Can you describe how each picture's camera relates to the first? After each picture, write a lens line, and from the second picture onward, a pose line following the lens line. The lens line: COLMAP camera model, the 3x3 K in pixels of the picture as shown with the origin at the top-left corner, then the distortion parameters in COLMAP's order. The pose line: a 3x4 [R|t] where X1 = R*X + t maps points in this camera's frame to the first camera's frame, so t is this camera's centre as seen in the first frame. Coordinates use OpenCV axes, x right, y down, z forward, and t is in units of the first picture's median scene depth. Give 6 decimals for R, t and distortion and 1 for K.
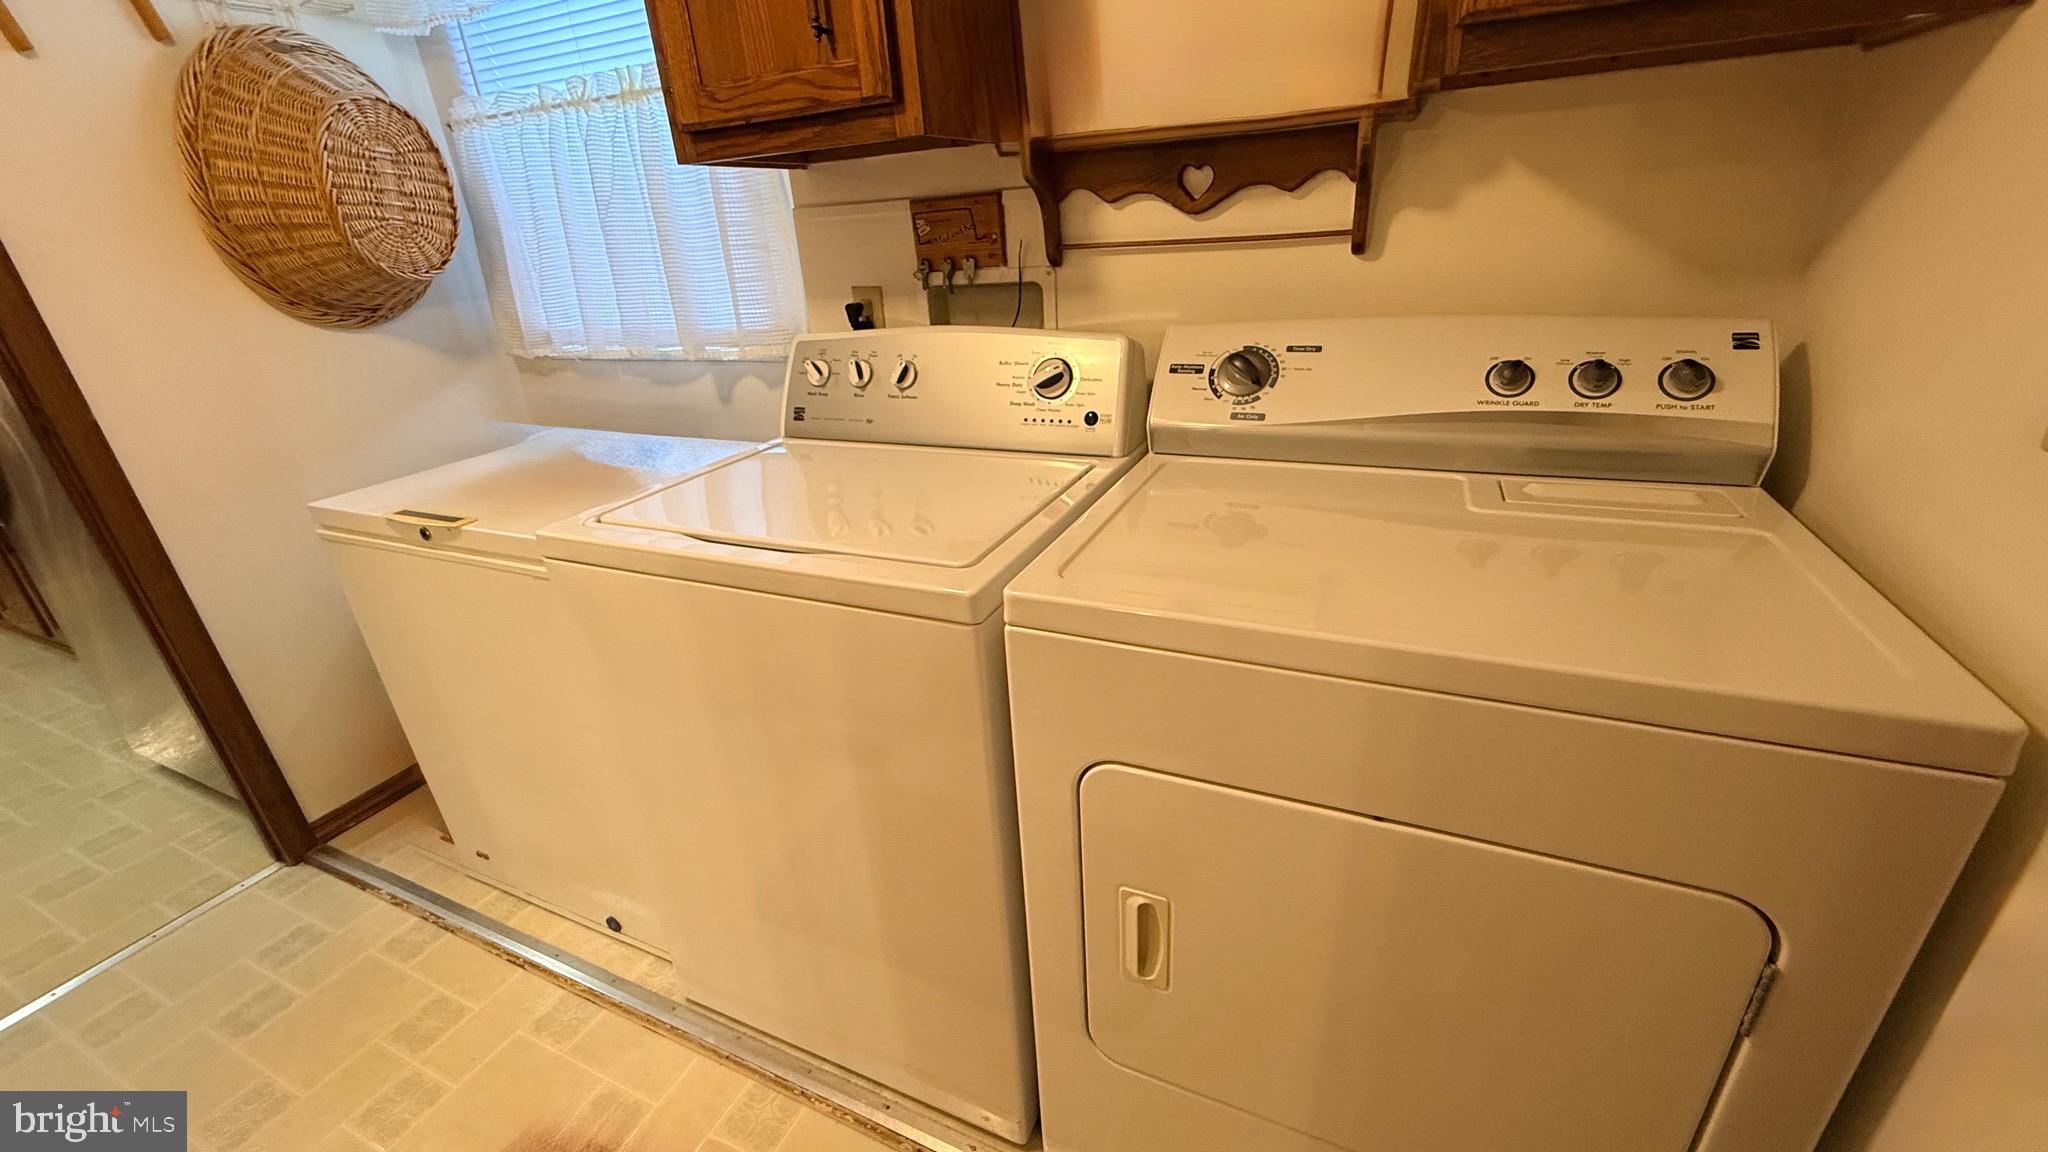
lens RADIAL K [[815.3, 0, 1022.8], [0, 815.3, 578.2], [0, 0, 1]] dist [0.001214, -0.000154]
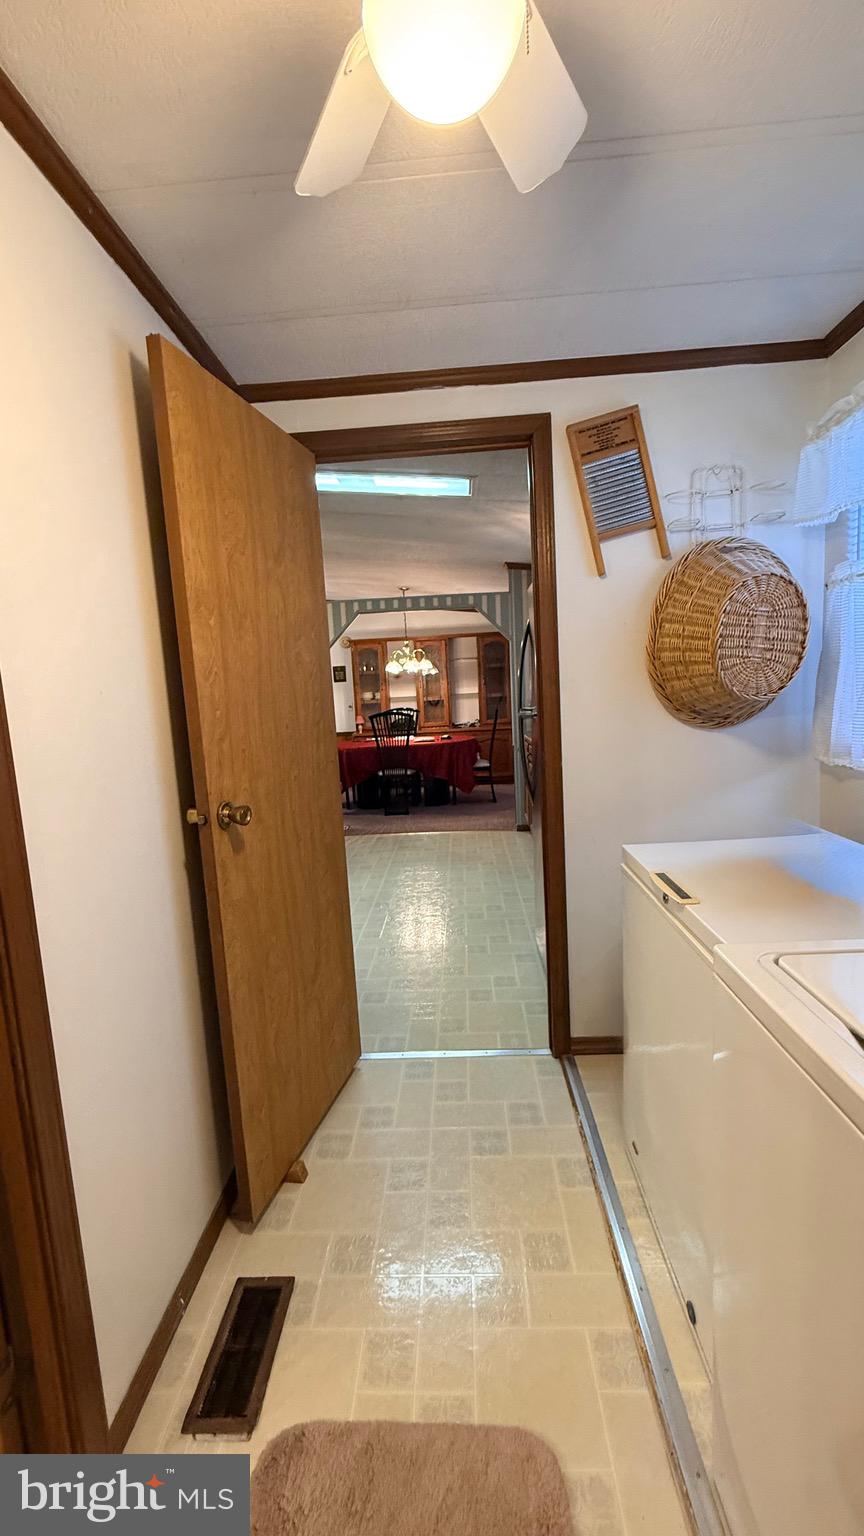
lens RADIAL K [[611.5, 0, 432.5], [0, 611.5, 763.7], [0, 0, 1]] dist [0.001214, -0.000154]
pose [[0.385095, 0.153210, -0.910070, -0.037238], [-0.345498, 0.938346, 0.011773, -0.107714], [0.855764, 0.309894, 0.414286, 0.191786]]
